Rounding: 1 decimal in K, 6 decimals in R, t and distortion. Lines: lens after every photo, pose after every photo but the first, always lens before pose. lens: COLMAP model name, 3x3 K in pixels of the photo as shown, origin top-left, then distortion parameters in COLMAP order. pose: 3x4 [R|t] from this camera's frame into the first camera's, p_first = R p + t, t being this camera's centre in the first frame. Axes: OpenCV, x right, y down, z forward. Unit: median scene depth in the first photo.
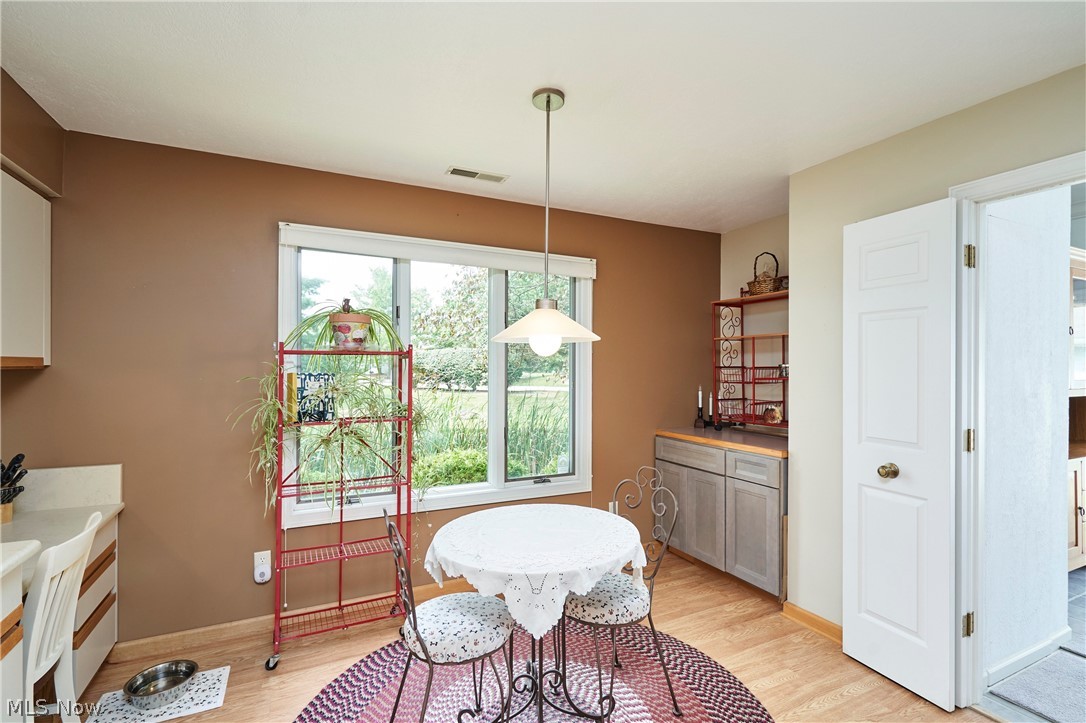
lens RADIAL K [[505.0, 0, 549.4], [0, 505.0, 361.5], [0, 0, 1]] dist [-0.004511, 0.000145]
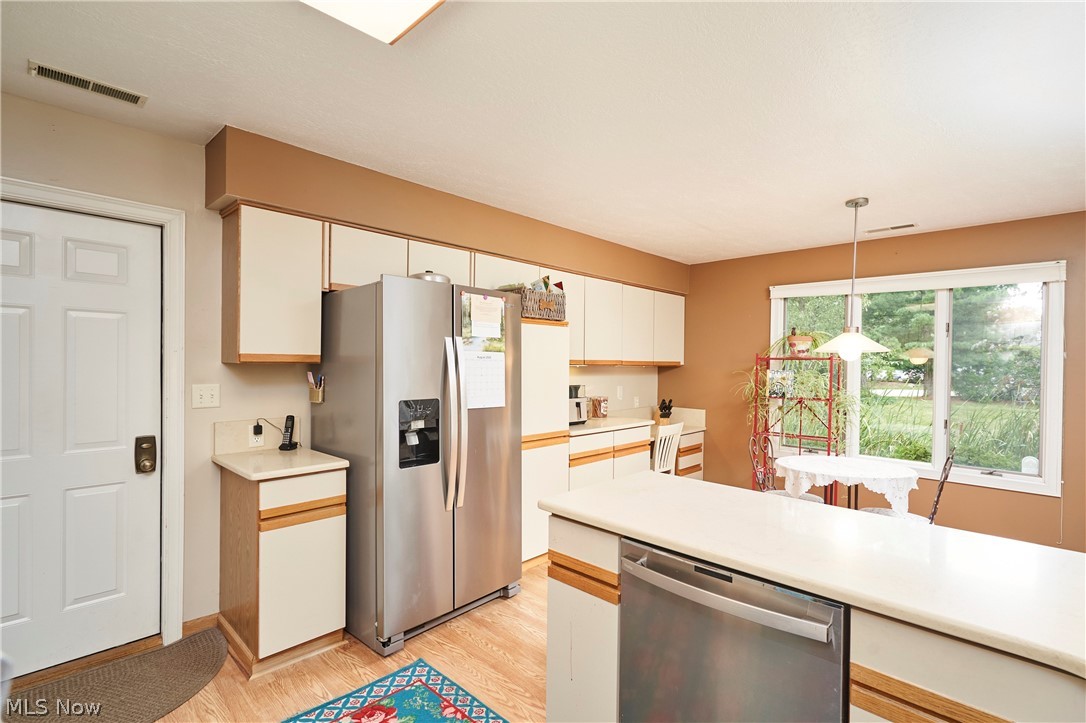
lens RADIAL K [[505.0, 0, 545.7], [0, 505.0, 363.1], [0, 0, 1]] dist [-0.004511, 0.000145]
pose [[0.335406, 0.002870, -0.942069, 0.950328], [-0.002796, 0.999994, 0.002051, -0.004173], [0.942069, 0.001946, 0.335412, -0.384297]]
